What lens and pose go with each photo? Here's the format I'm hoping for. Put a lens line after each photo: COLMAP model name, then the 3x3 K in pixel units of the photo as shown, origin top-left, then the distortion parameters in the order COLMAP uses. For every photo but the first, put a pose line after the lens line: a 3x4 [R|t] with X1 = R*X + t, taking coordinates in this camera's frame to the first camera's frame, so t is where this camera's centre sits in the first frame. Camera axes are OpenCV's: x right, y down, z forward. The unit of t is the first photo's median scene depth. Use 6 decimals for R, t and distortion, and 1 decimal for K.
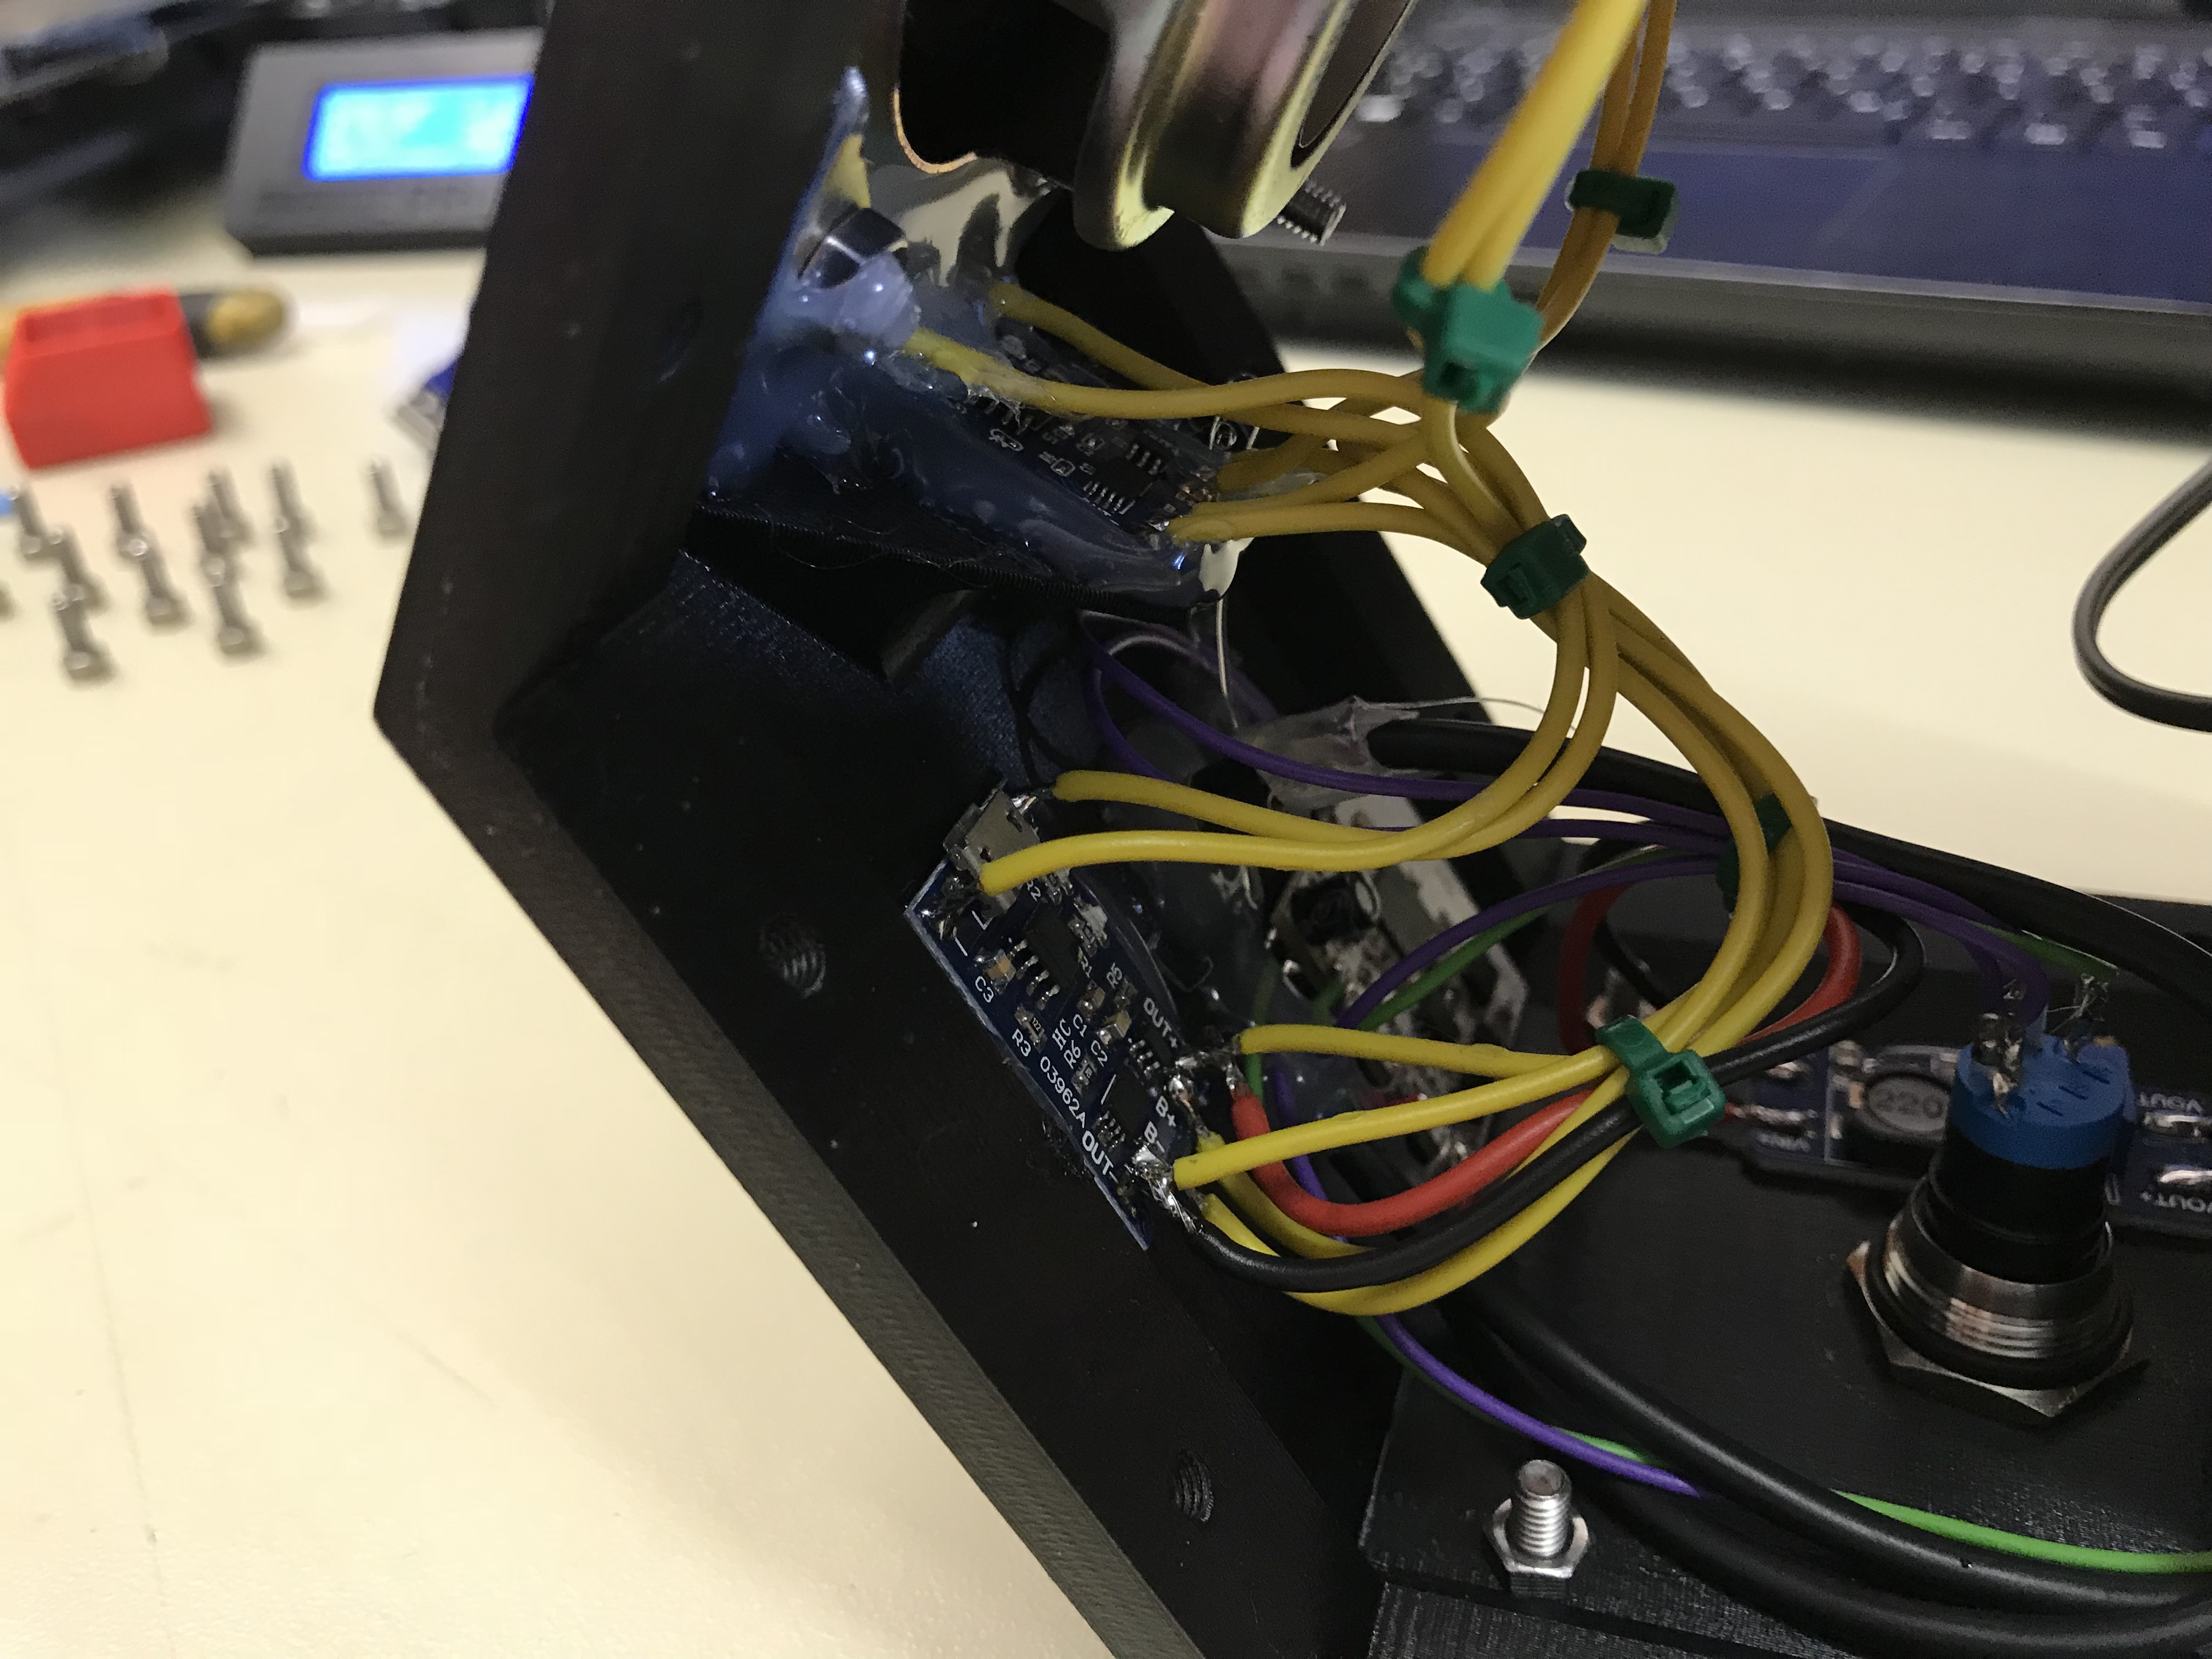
lens RADIAL K [[1786.0, 0, 1101.9], [0, 1786.0, 827.1], [0, 0, 1]] dist [0.001651, -0.004251]
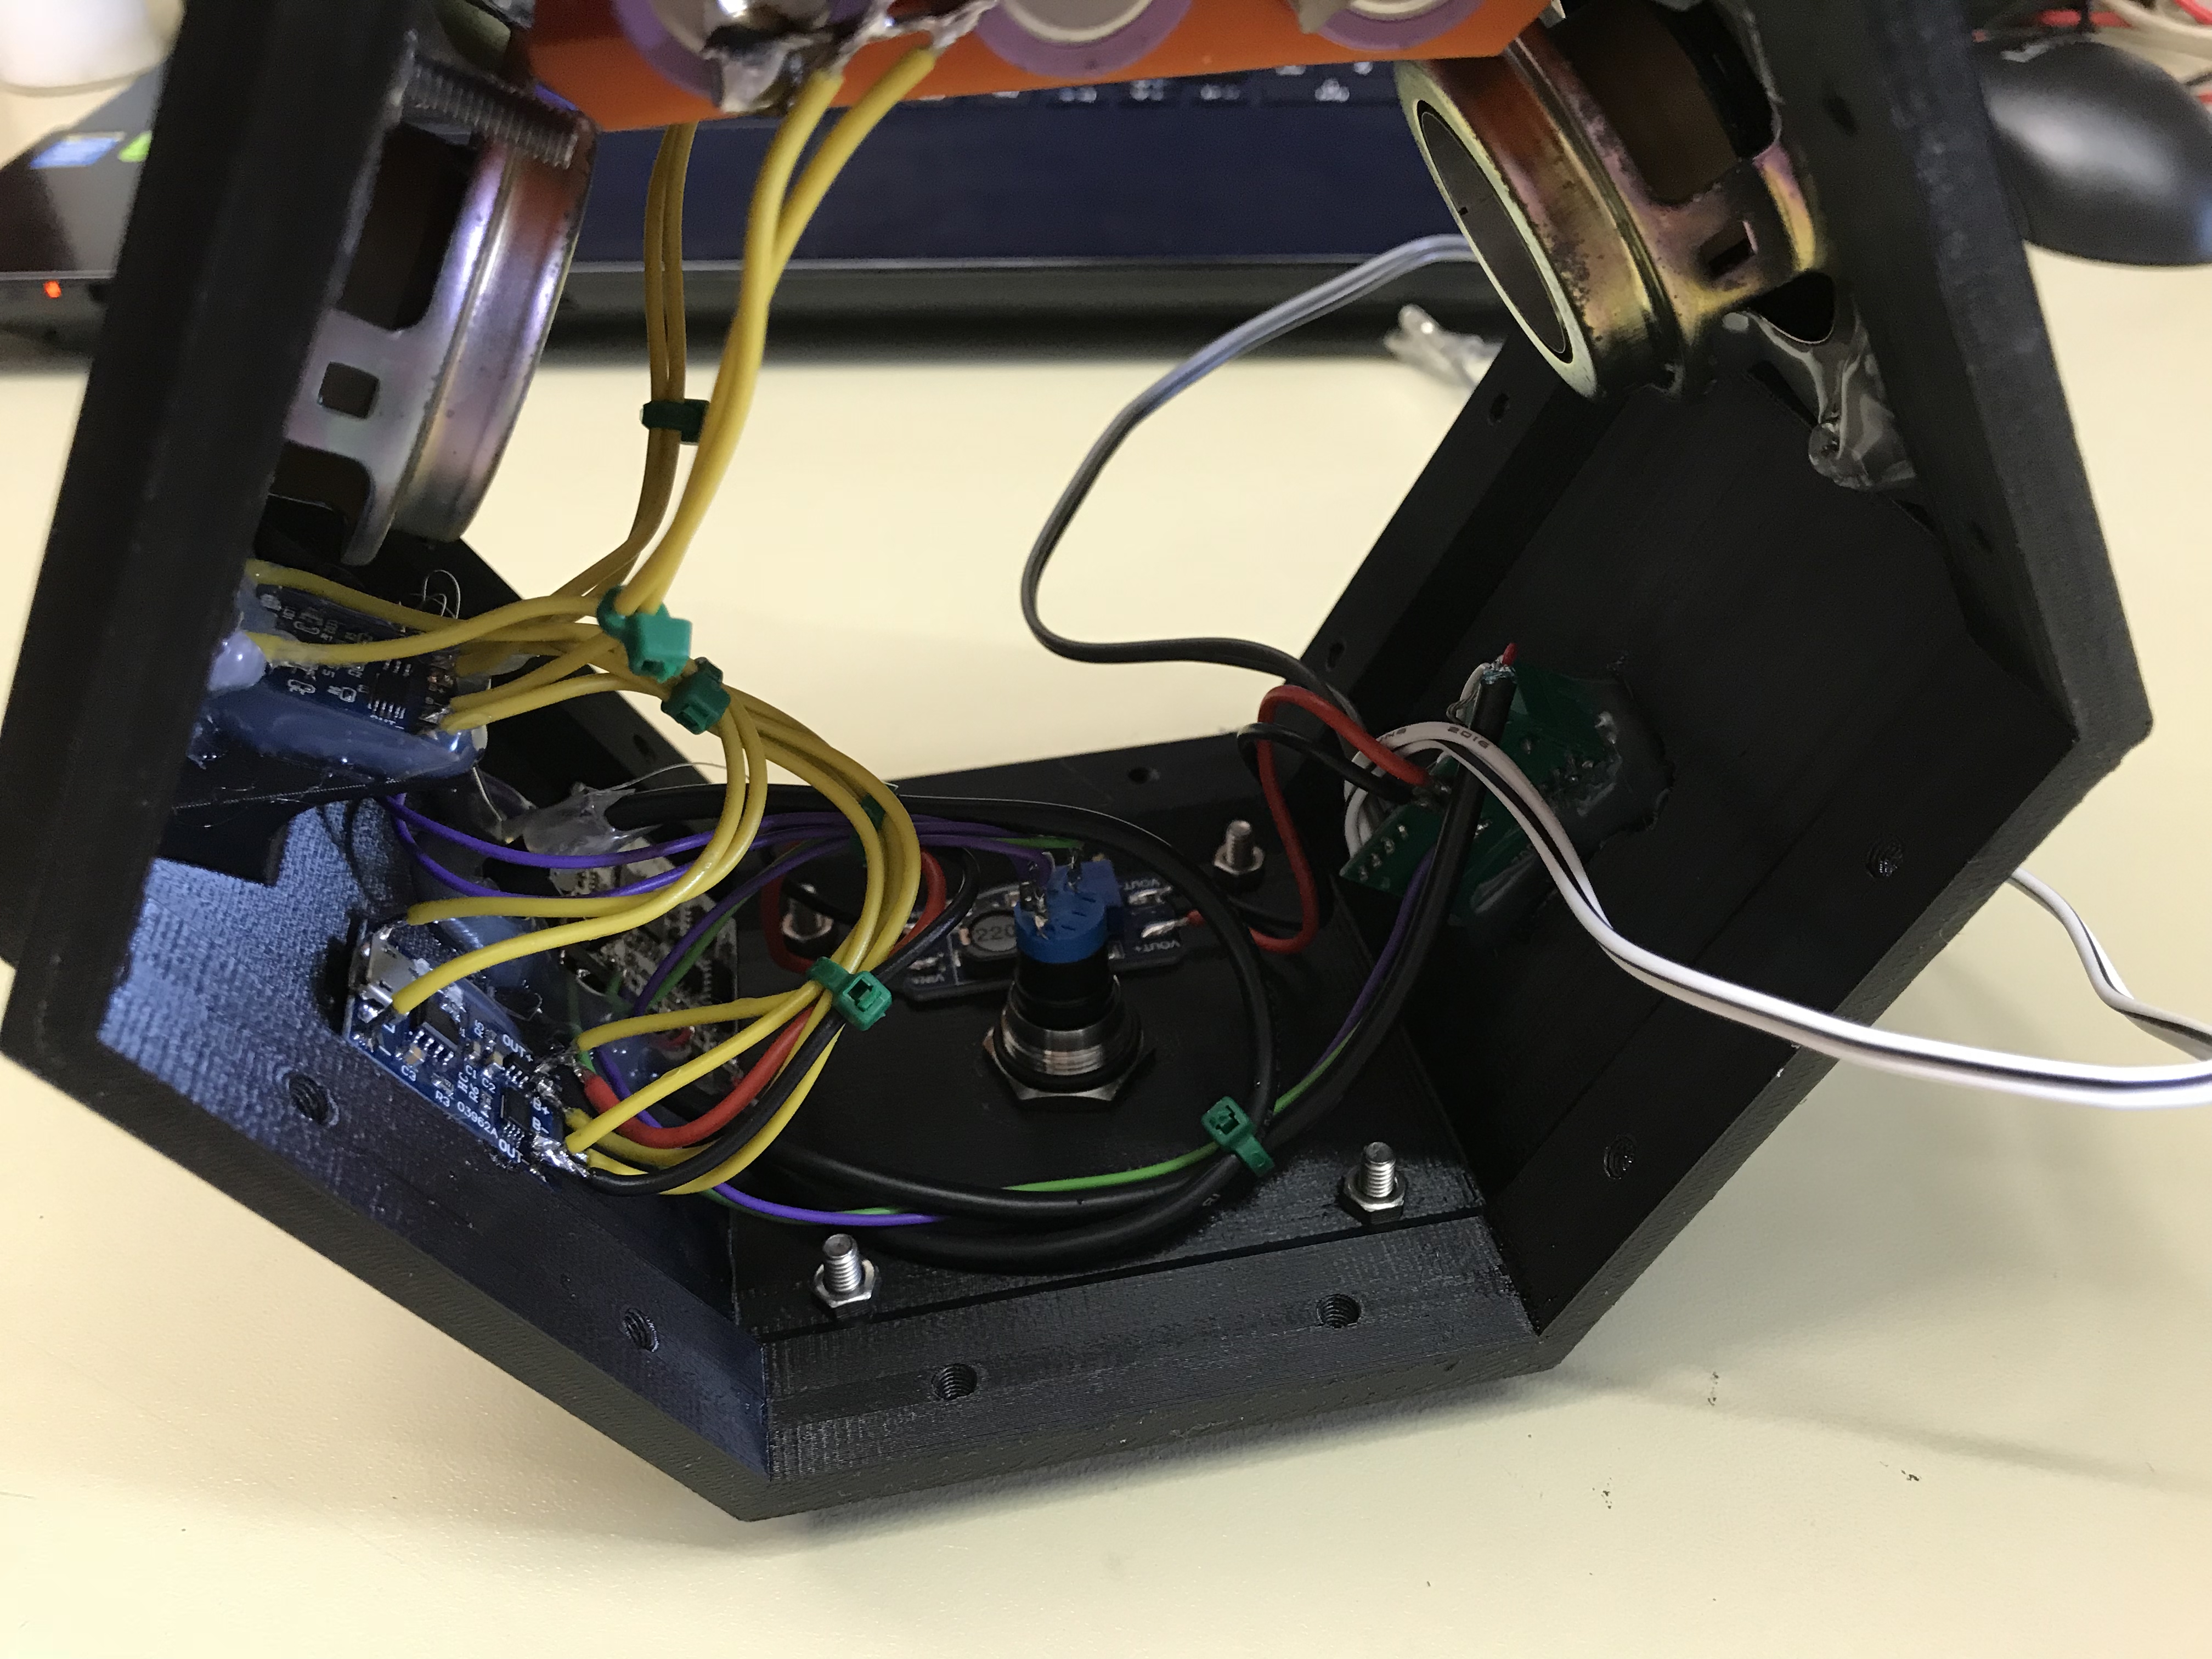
lens RADIAL K [[1786.0, 0, 1091.9], [0, 1786.0, 848.6], [0, 0, 1]] dist [0.001651, -0.004251]
pose [[0.860101, -0.265646, 0.435498, -0.153451], [0.212829, 0.962727, 0.166913, -0.187076], [-0.463605, -0.050875, 0.884580, -0.476813]]
